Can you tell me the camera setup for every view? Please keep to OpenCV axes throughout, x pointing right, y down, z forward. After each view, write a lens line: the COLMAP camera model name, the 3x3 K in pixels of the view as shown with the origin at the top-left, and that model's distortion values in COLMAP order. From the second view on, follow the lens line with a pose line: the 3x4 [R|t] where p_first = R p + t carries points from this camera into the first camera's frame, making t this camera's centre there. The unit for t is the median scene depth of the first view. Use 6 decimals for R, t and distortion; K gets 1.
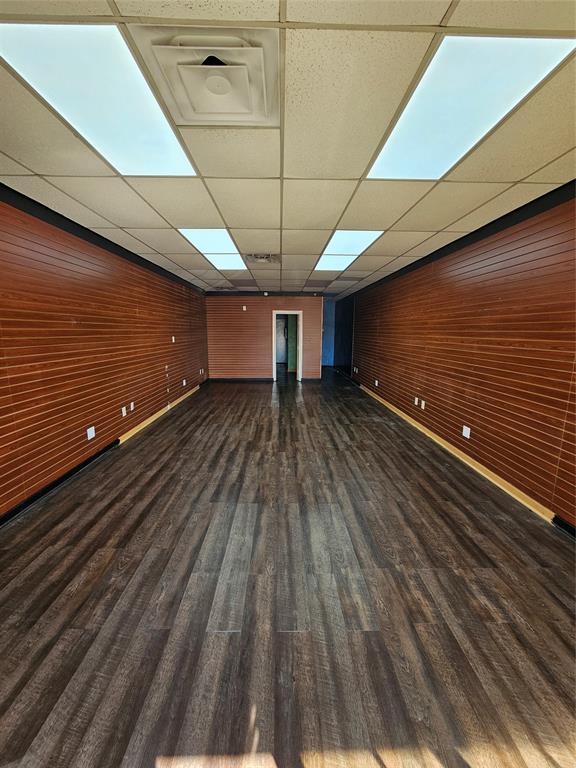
lens RADIAL K [[312.2, 0, 284.4], [0, 312.2, 386.1], [0, 0, 1]] dist [-0.002798, 0.000008]
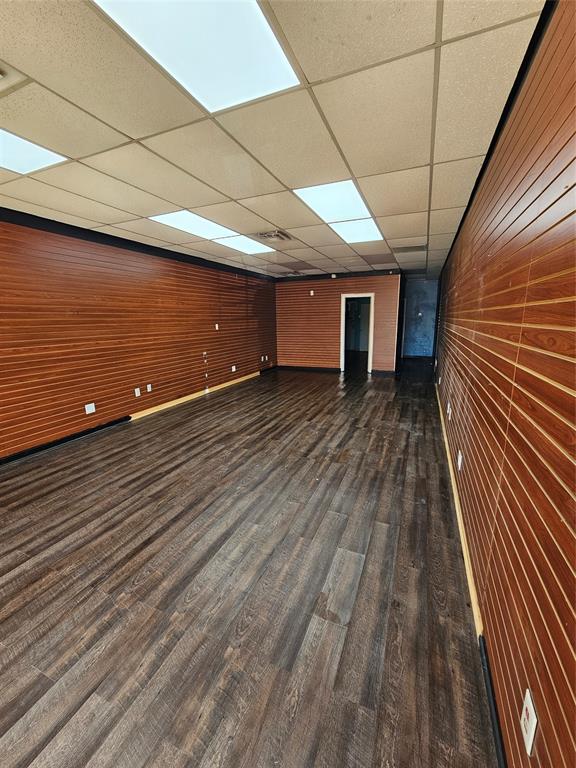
lens RADIAL K [[312.2, 0, 284.4], [0, 312.2, 386.1], [0, 0, 1]] dist [-0.002798, 0.000008]
pose [[0.911891, 0.067801, -0.404794, 0.447417], [-0.051074, 0.997340, 0.051996, -0.027563], [0.407242, -0.026740, 0.912929, 0.202380]]
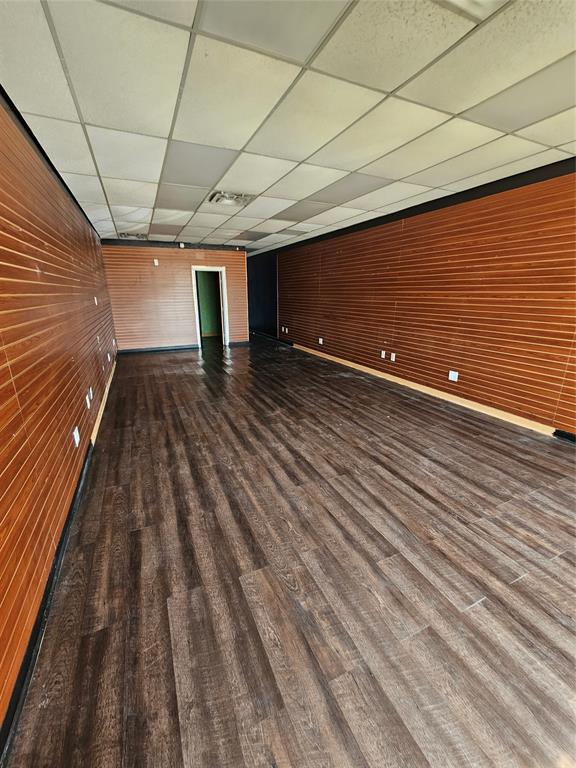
lens RADIAL K [[316.0, 0, 283.7], [0, 316.0, 382.3], [0, 0, 1]] dist [-0.001936, -0.000515]
pose [[0.916281, -0.117486, 0.382919, -0.395596], [0.077172, 0.989885, 0.119049, -0.015302], [-0.393032, -0.079532, 0.916079, 0.157869]]
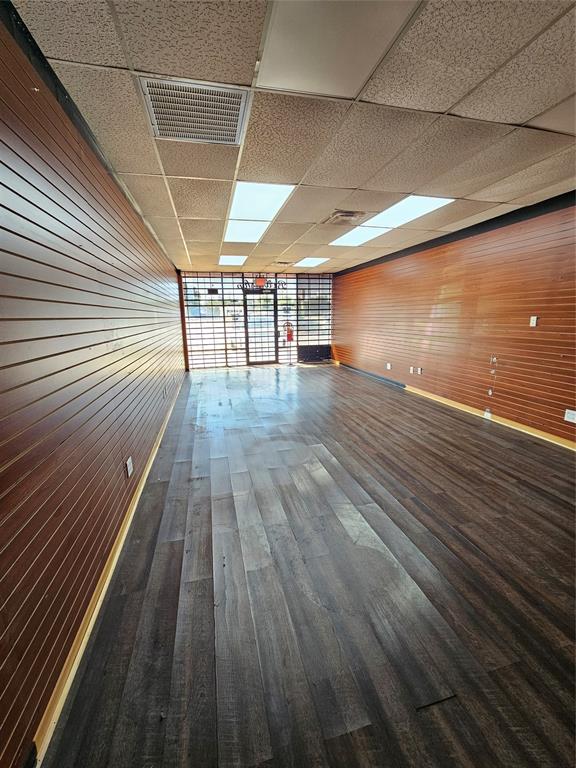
lens RADIAL K [[312.2, 0, 284.4], [0, 312.2, 386.1], [0, 0, 1]] dist [-0.002798, 0.000008]
pose [[-0.975030, 0.060840, -0.213575, 0.347800], [-0.026045, 0.923772, 0.382056, -0.384144], [0.220539, 0.378079, -0.899121, 2.266101]]
